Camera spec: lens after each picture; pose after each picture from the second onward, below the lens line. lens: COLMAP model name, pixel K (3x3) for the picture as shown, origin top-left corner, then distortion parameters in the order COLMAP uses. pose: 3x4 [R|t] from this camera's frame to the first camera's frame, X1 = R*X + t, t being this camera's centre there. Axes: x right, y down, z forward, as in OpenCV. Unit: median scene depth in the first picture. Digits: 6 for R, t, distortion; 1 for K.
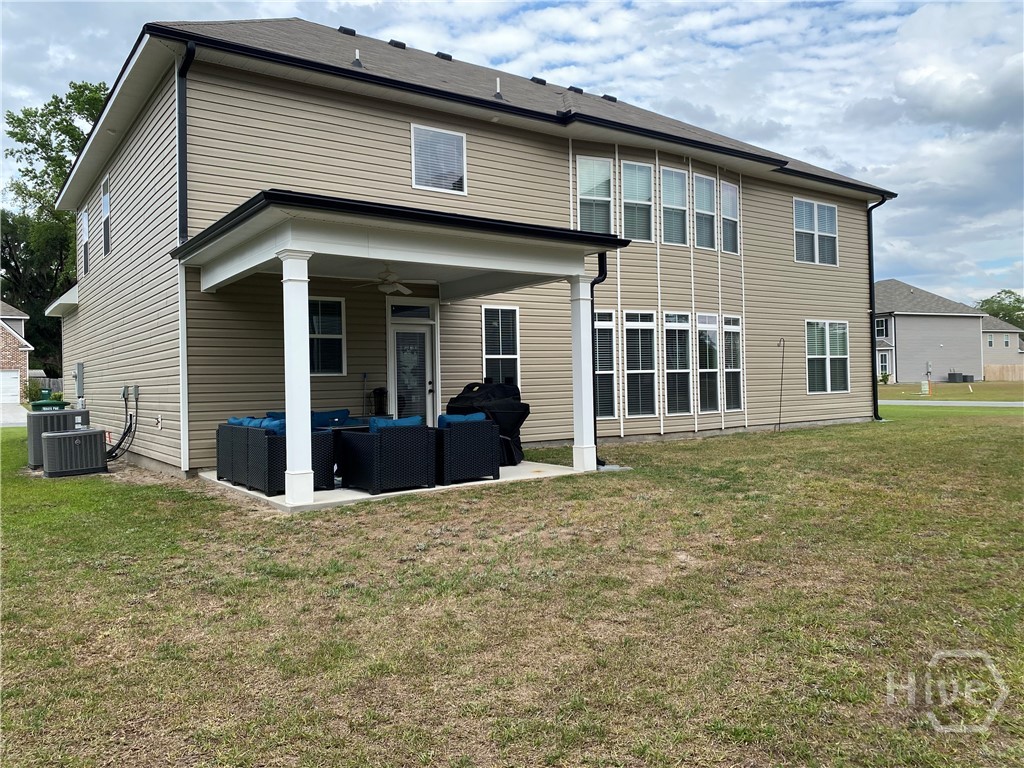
lens RADIAL K [[790.2, 0, 513.8], [0, 790.2, 384.2], [0, 0, 1]] dist [0.048290, -0.056745]
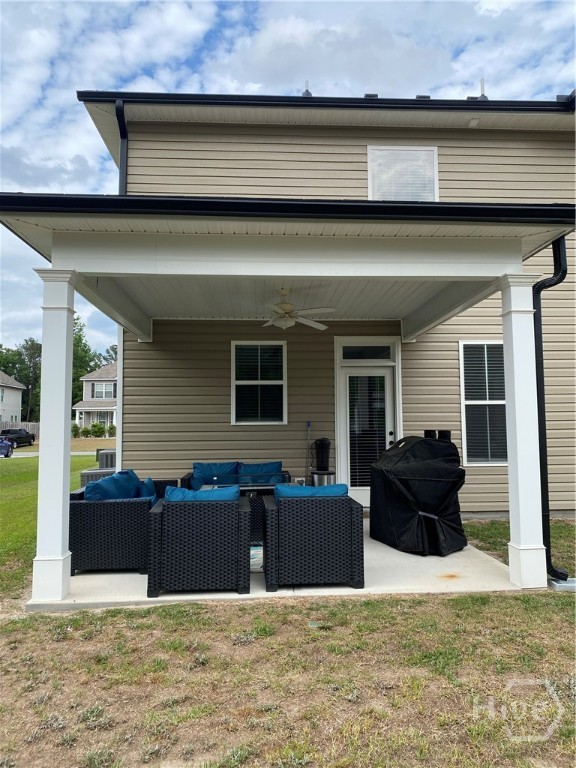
lens RADIAL K [[592.7, 0, 287.2], [0, 592.7, 380.6], [0, 0, 1]] dist [0.048290, -0.056745]
pose [[0.851143, -0.028325, -0.524170, 0.143330], [-0.009634, 0.997532, -0.069547, -0.013241], [0.524846, 0.064244, 0.848769, 0.393698]]
